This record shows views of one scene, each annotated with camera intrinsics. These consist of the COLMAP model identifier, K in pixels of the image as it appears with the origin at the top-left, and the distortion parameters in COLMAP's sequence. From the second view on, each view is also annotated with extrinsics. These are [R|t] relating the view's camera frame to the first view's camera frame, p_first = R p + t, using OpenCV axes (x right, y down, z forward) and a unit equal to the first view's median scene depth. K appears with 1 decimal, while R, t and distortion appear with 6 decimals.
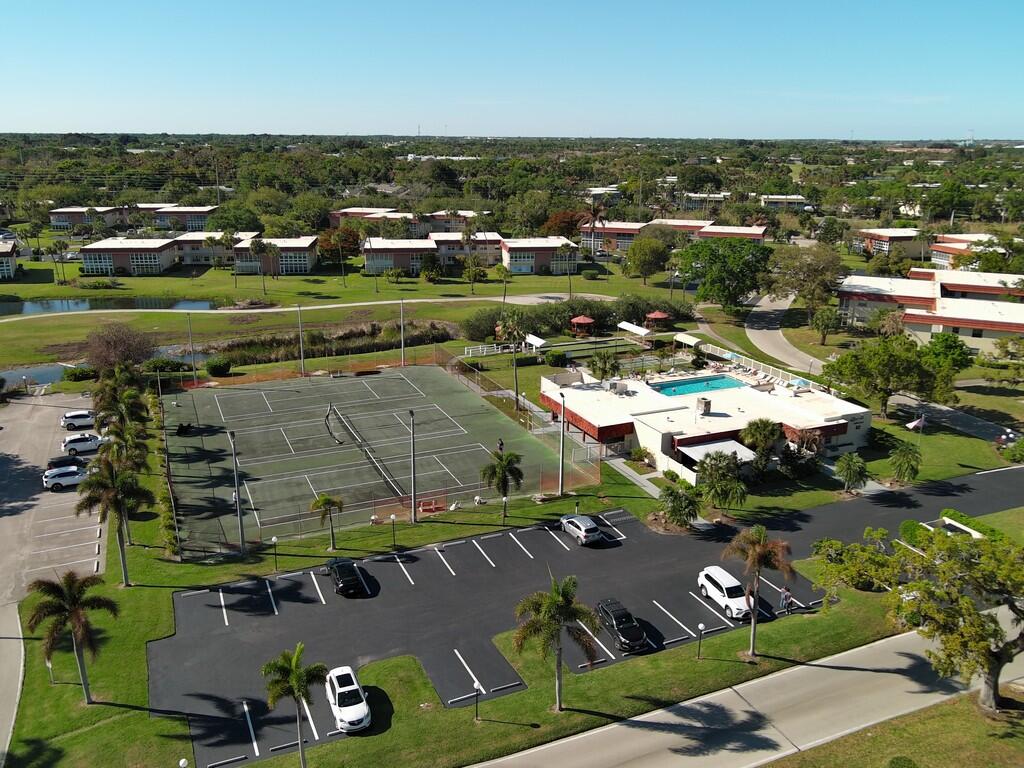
lens RADIAL K [[818.7, 0, 512.0], [0, 818.7, 384.0], [0, 0, 1]] dist [-0.046710, 0.002316]
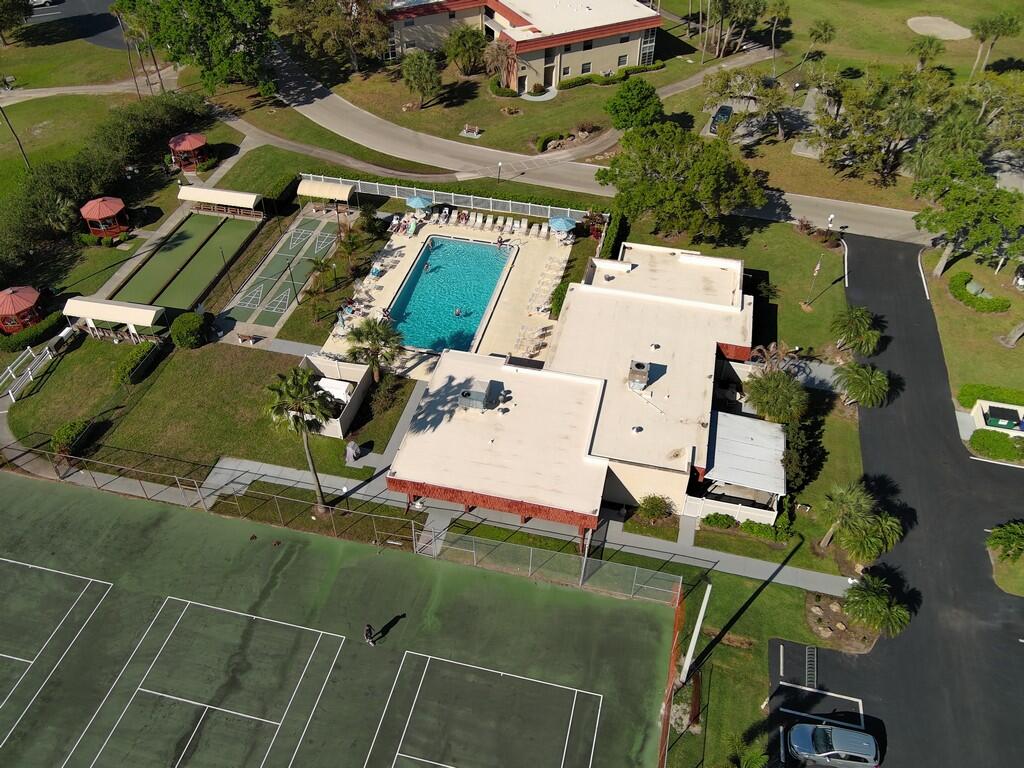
lens RADIAL K [[818.7, 0, 512.0], [0, 818.7, 384.0], [0, 0, 1]] dist [-0.046710, 0.002316]
pose [[0.598455, -0.544147, 0.588010, -0.177690], [0.217534, 0.816746, 0.534421, -0.276542], [-0.771058, -0.191914, 0.607156, 0.551060]]
